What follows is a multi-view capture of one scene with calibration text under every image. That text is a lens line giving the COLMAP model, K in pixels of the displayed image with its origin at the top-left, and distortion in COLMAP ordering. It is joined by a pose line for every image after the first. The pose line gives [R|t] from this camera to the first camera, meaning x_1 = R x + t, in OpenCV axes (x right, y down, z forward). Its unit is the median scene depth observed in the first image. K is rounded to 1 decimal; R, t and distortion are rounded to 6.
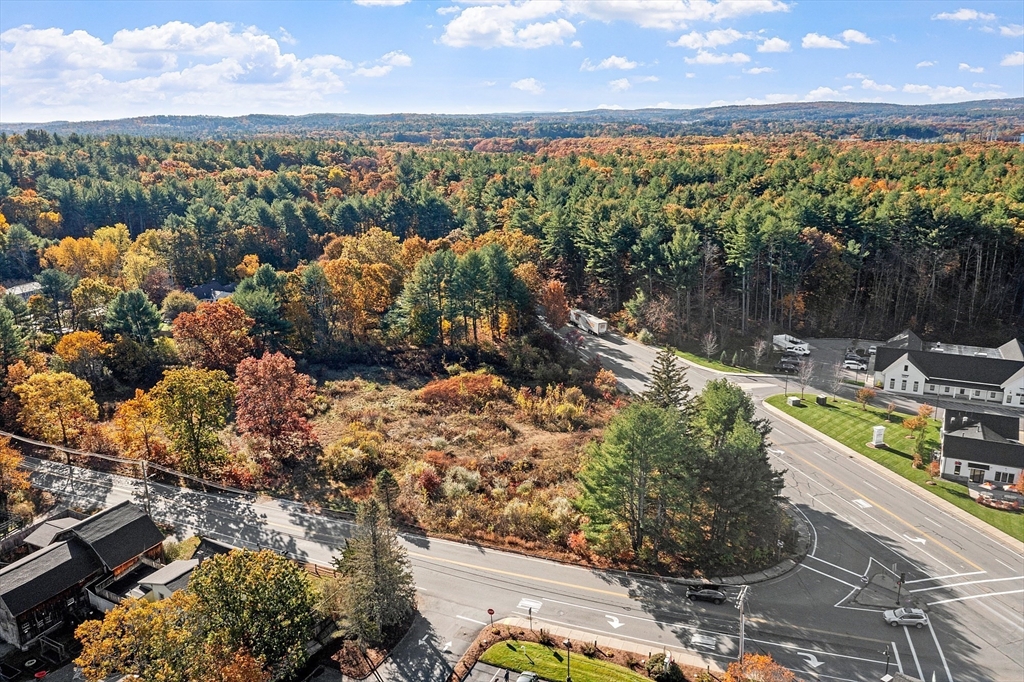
lens RADIAL K [[800.7, 0, 512.1], [0, 800.7, 334.6], [0, 0, 1]] dist [-0.022995, 0.003798]
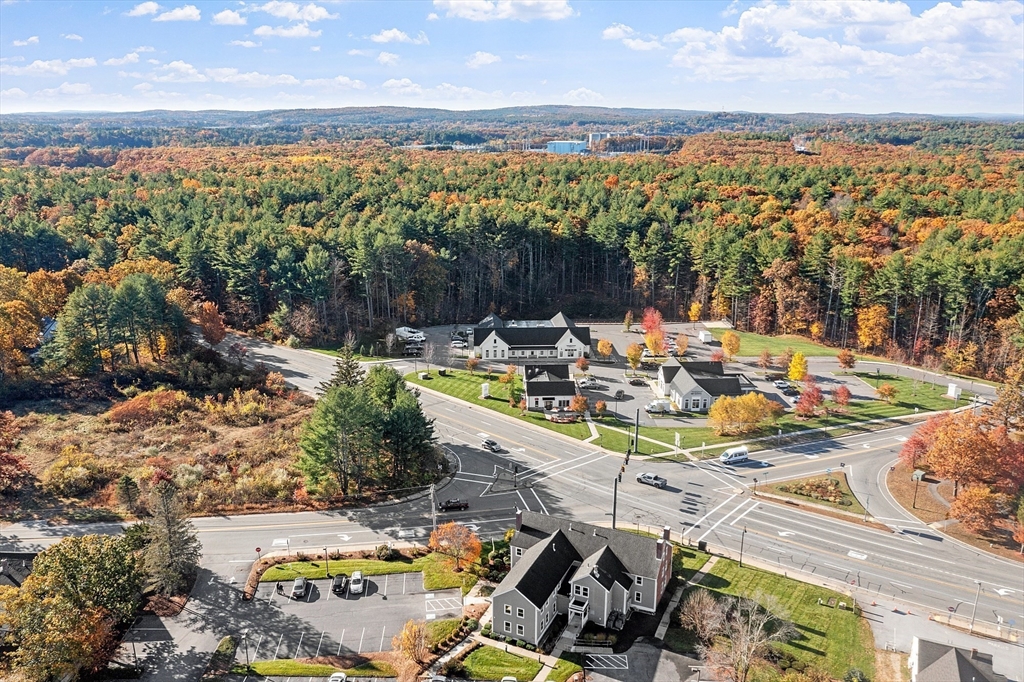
lens RADIAL K [[800.7, 0, 507.4], [0, 800.7, 334.4], [0, 0, 1]] dist [-0.022995, 0.003798]
pose [[0.873320, -0.113694, 0.473694, -0.126866], [0.114460, 0.993052, 0.027326, -0.004676], [-0.473510, 0.030355, 0.880265, -0.206670]]
